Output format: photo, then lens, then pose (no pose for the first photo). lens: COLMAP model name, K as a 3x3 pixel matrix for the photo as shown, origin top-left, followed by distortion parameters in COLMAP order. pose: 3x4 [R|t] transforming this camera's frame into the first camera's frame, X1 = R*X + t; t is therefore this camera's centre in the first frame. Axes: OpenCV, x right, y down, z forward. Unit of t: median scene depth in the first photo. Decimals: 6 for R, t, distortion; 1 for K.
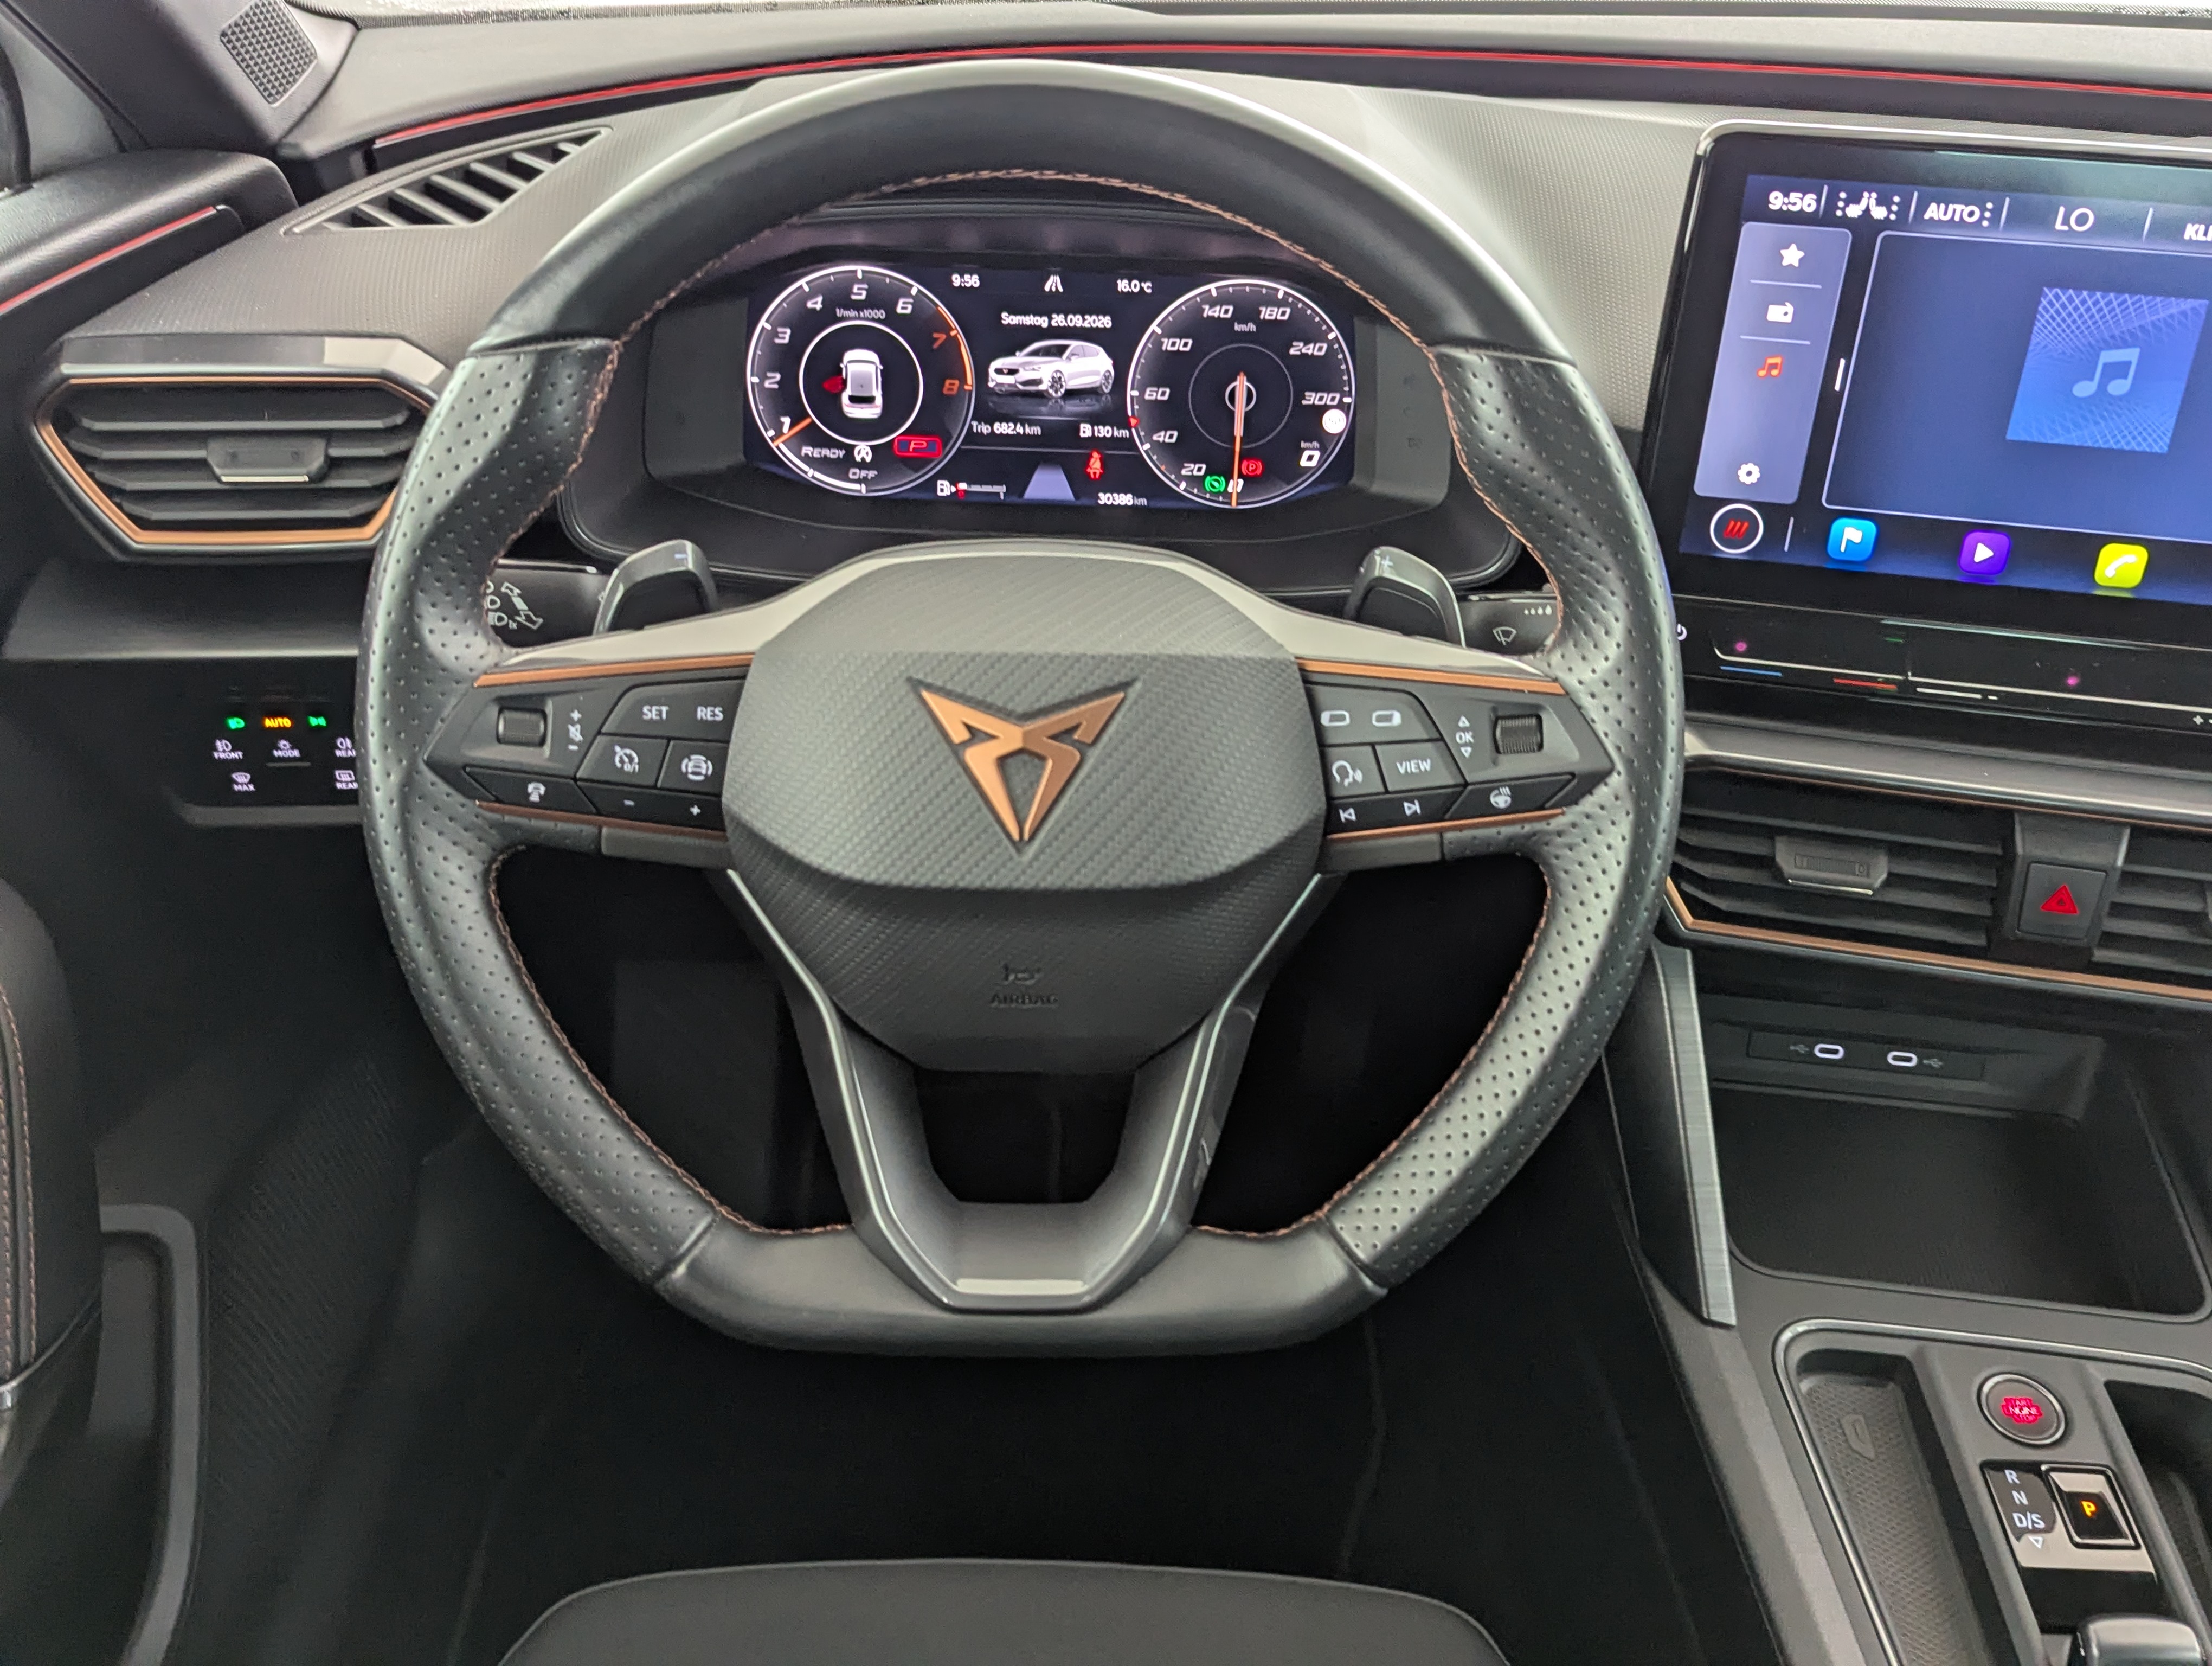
lens RADIAL K [[2019.2, 0, 1105.8], [0, 2019.2, 786.5], [0, 0, 1]] dist [0.072196, -0.064247]
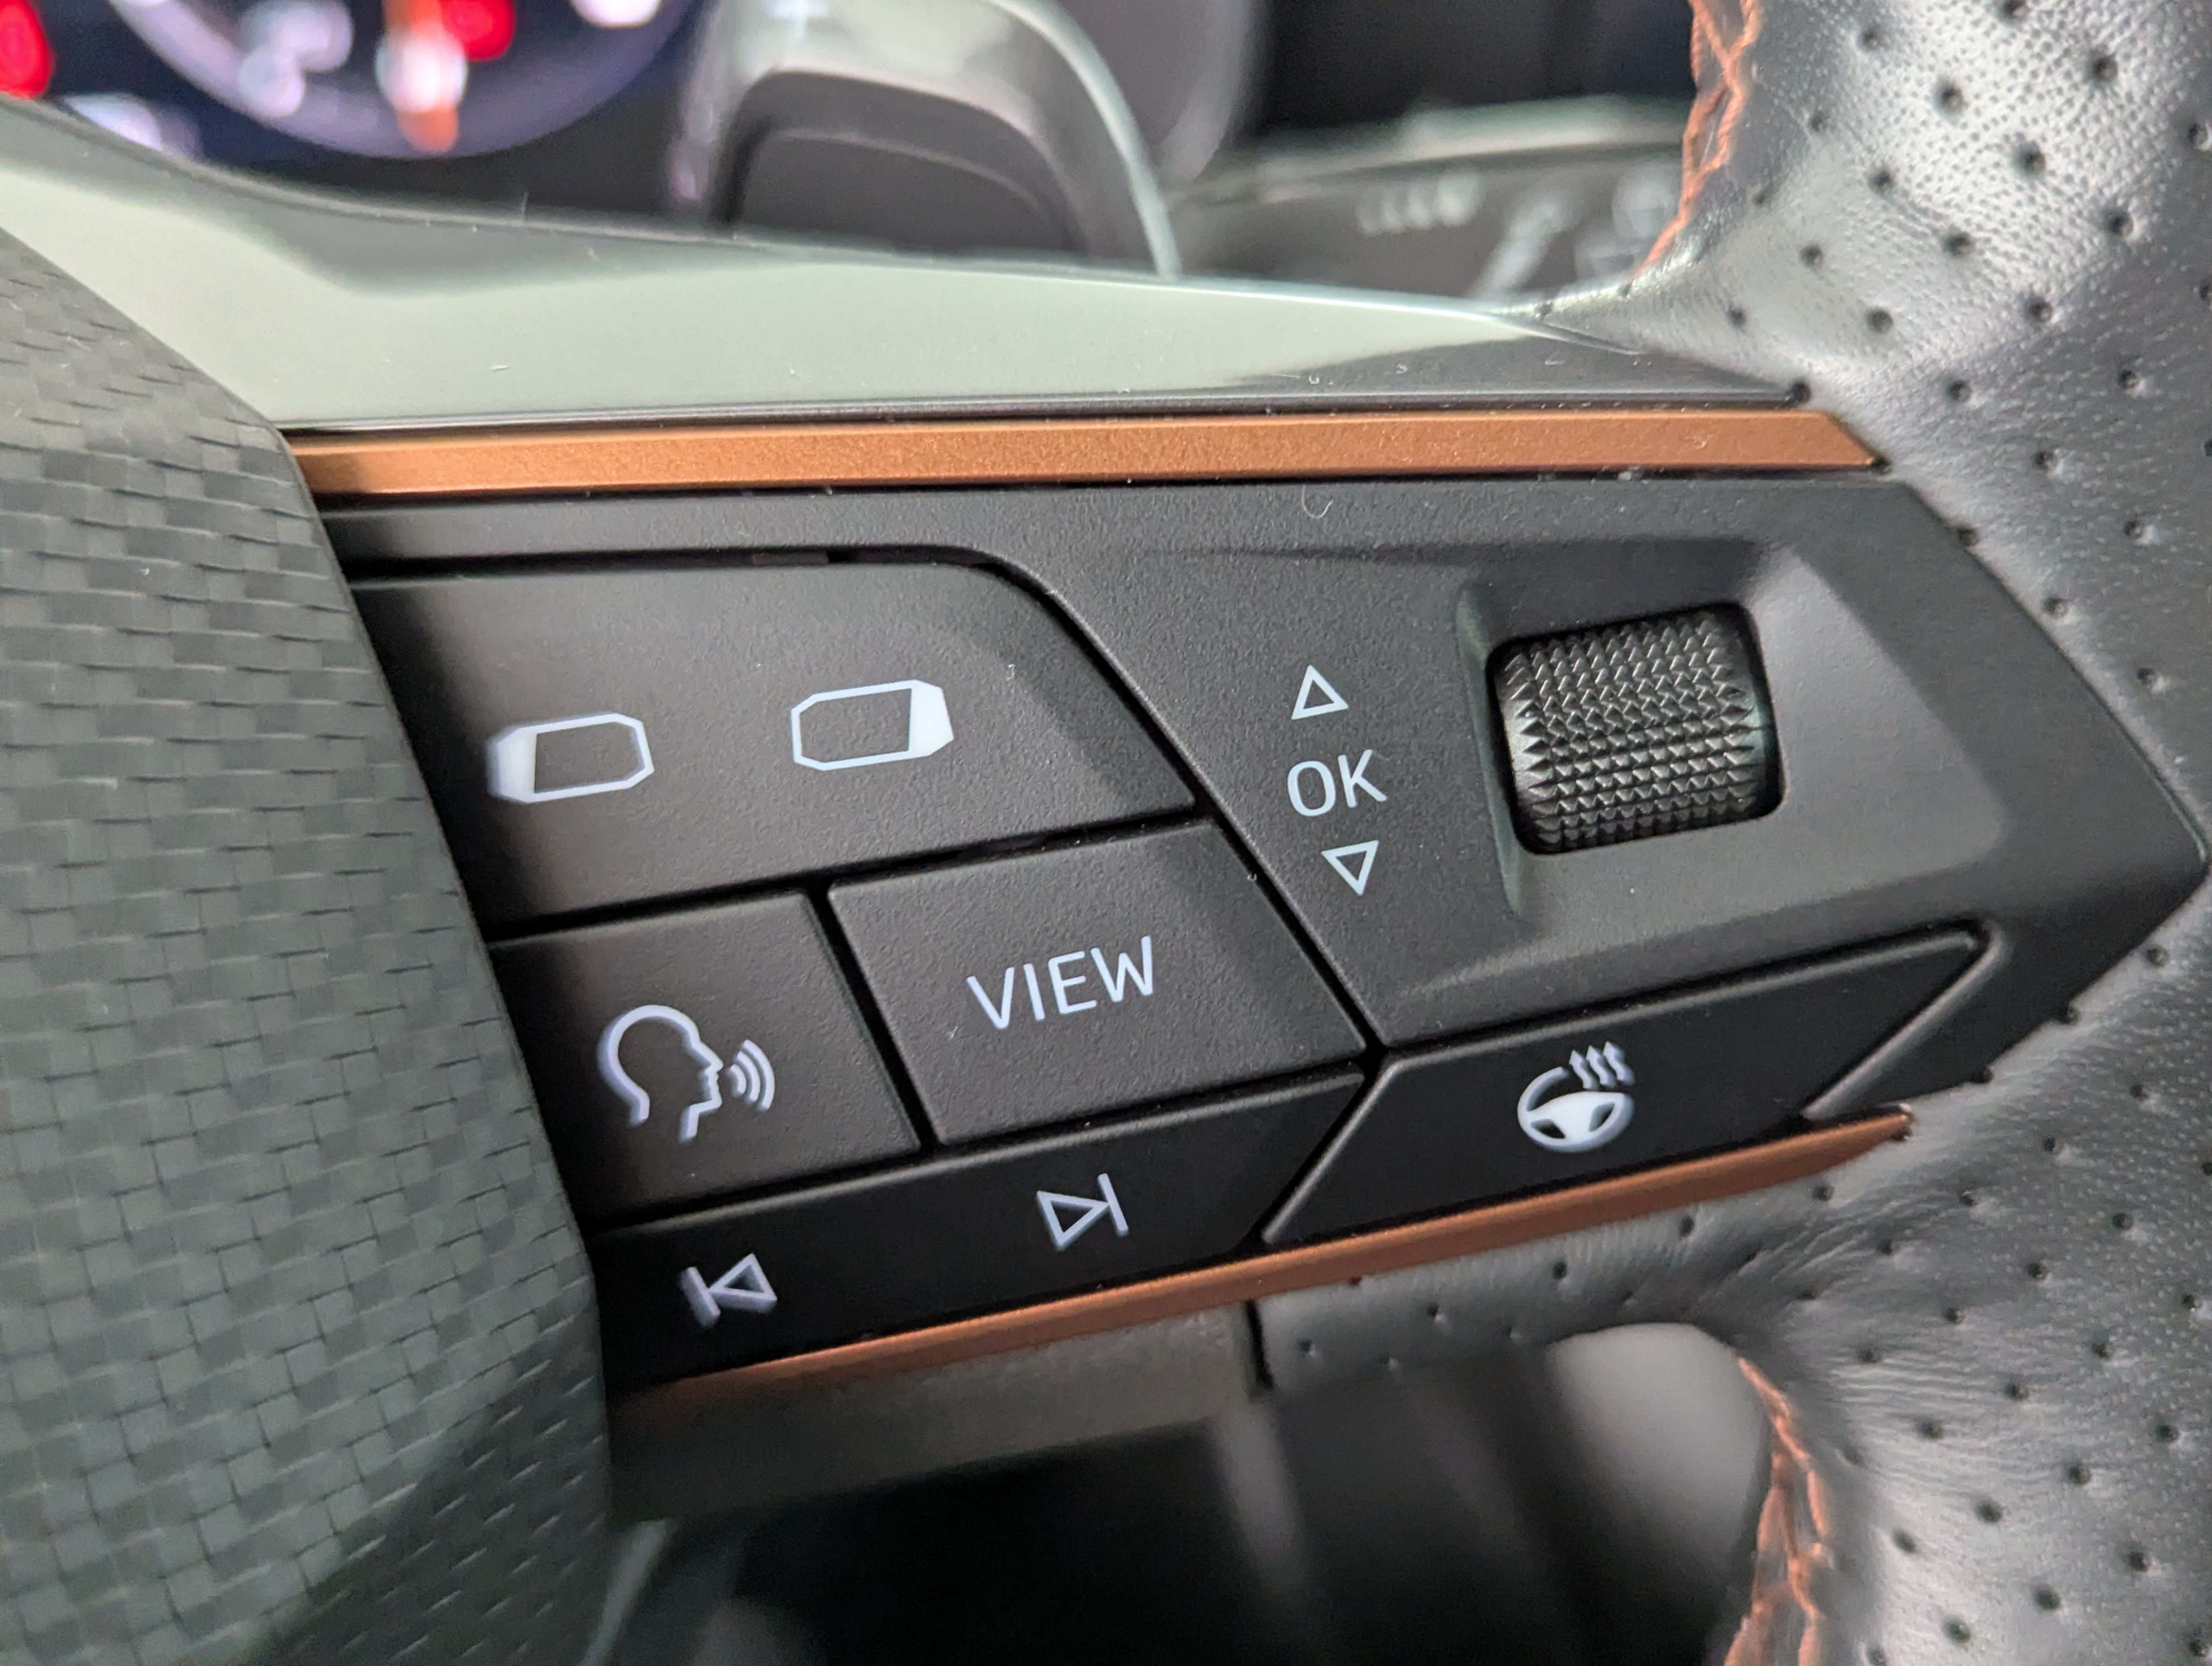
lens RADIAL K [[2220.6, 0, 1187.2], [0, 2220.6, 862.0], [0, 0, 1]] dist [-0.012281, -0.011898]
pose [[0.963480, -0.139852, 0.228361, 0.089711], [0.125201, 0.989100, 0.077503, -0.025007], [-0.236710, -0.046081, 0.970487, 0.604612]]
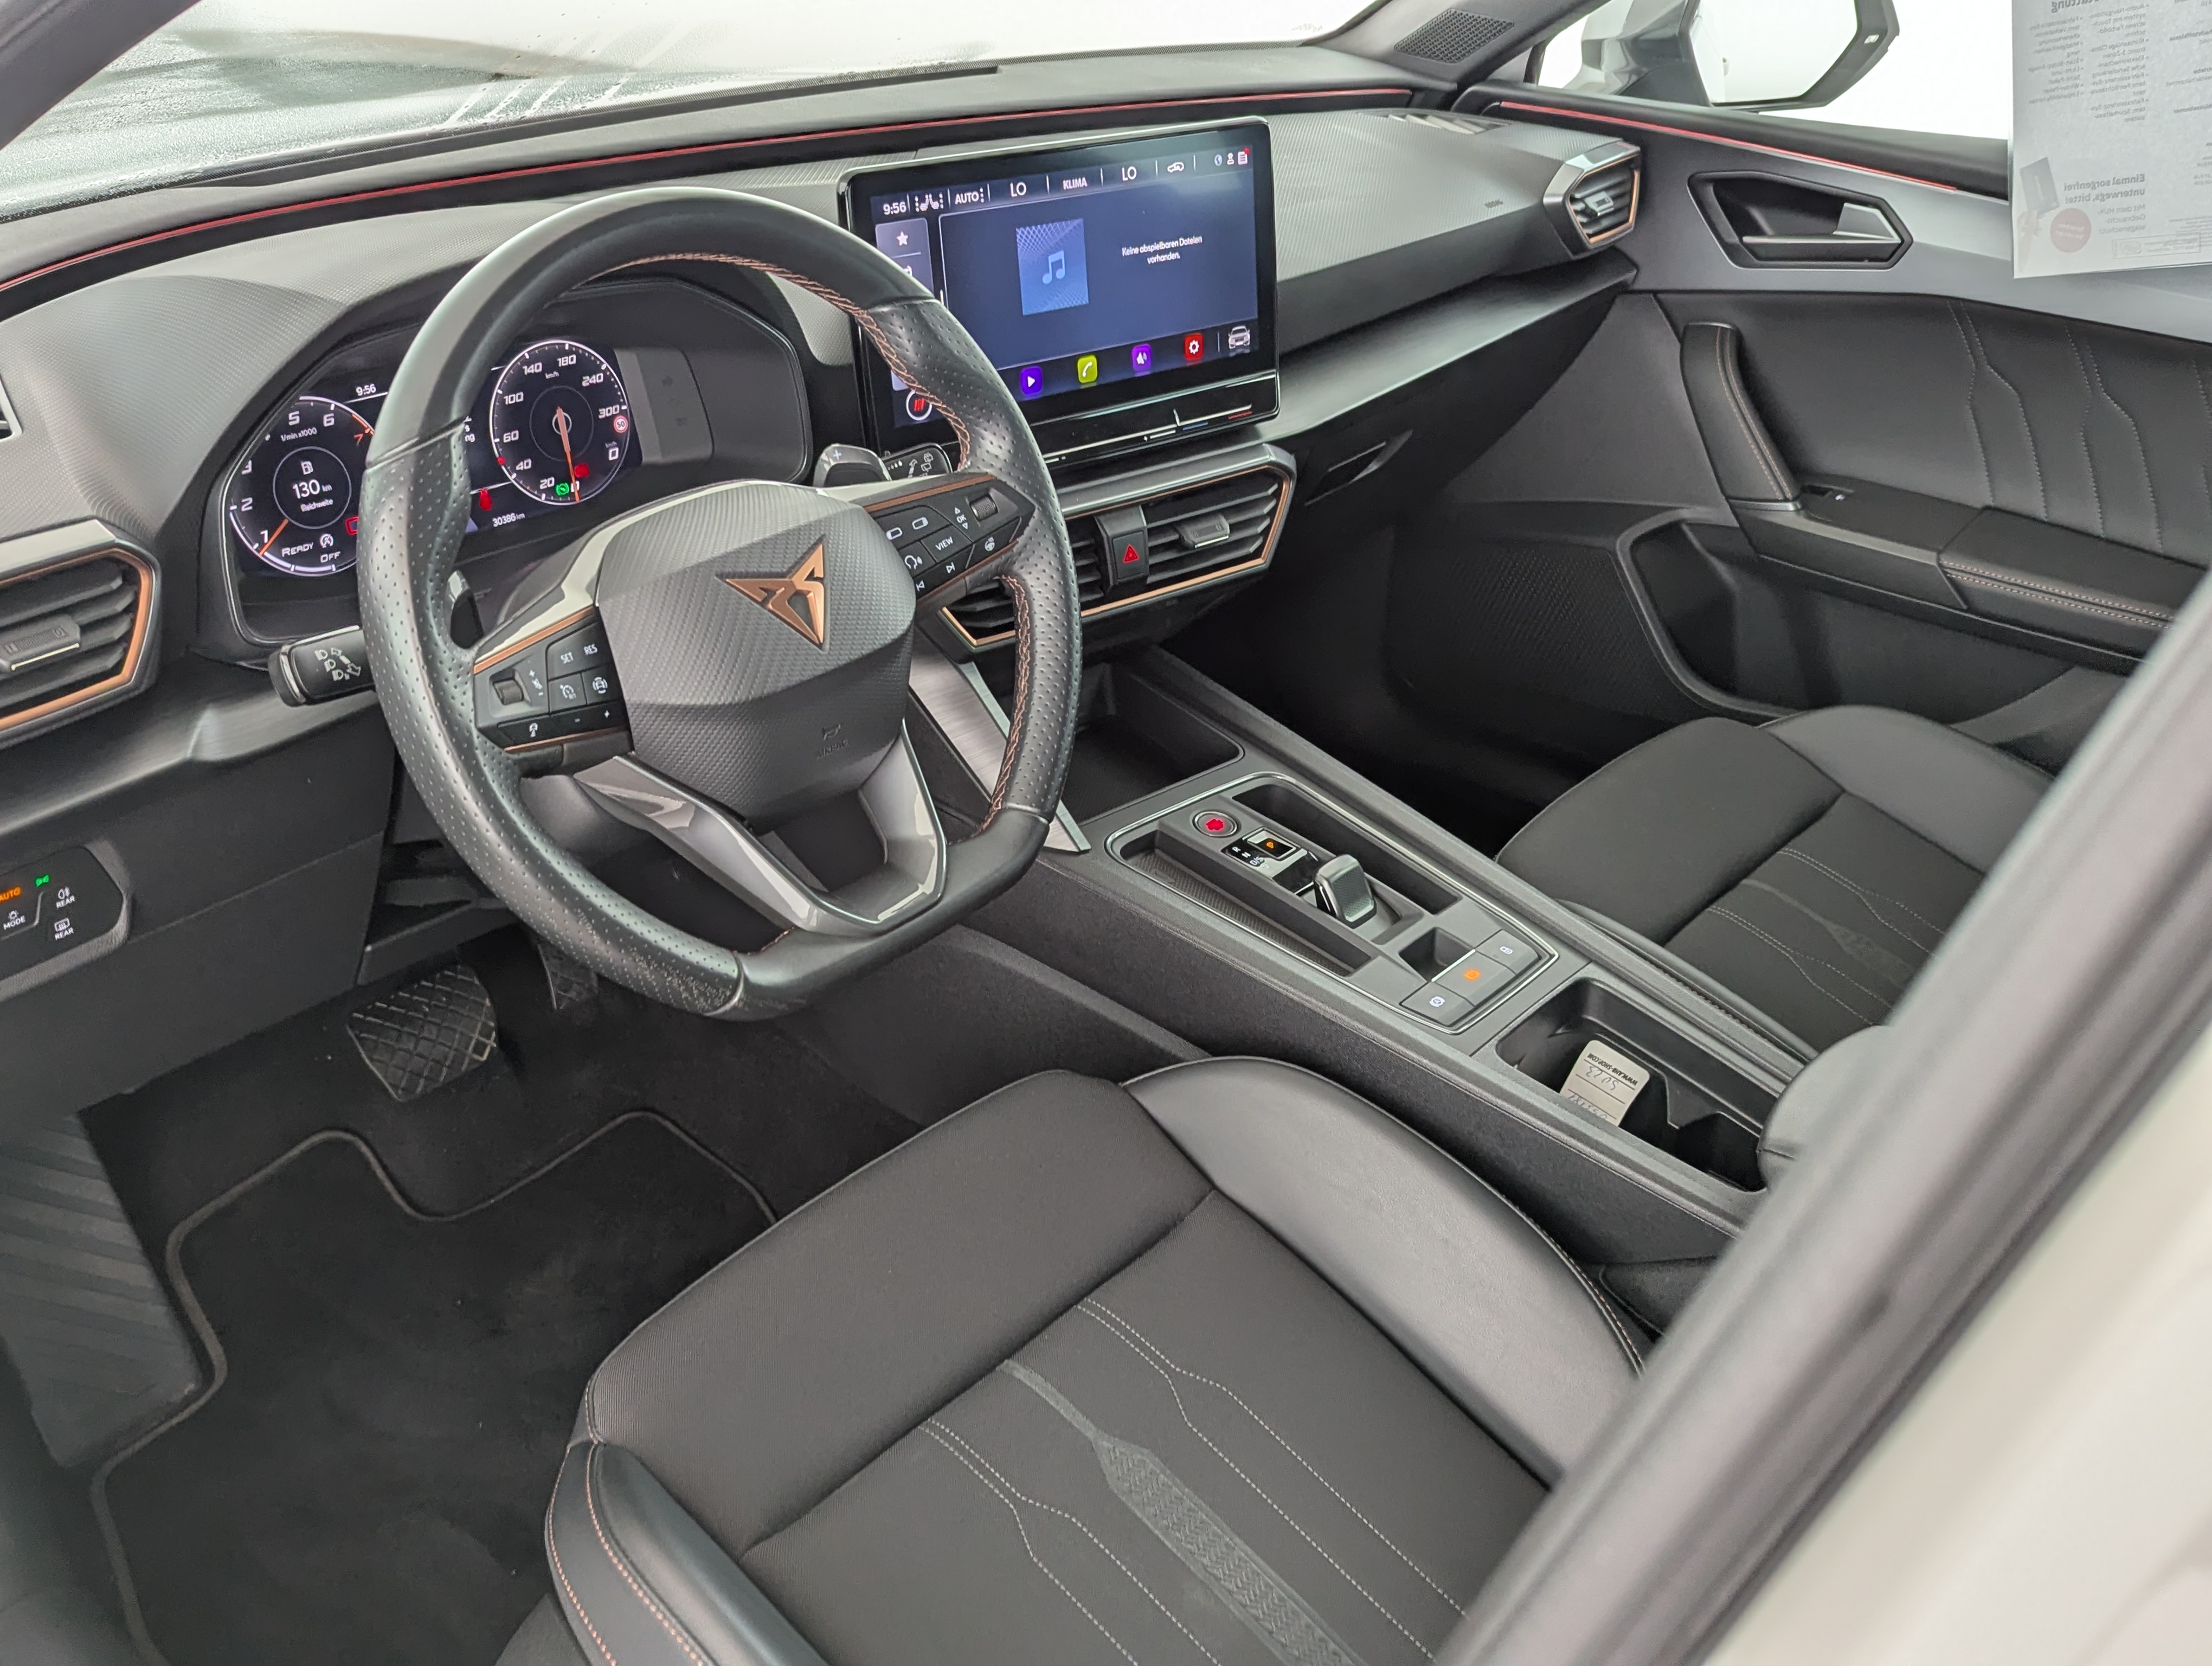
lens RADIAL K [[2003.5, 0, 1102.1], [0, 2003.5, 822.2], [0, 0, 1]] dist [0.050942, -0.018895]
pose [[0.656126, -0.381729, 0.650985, -0.719582], [0.399345, 0.907581, 0.129694, 0.028325], [-0.640330, 0.174872, 0.747929, -0.247246]]
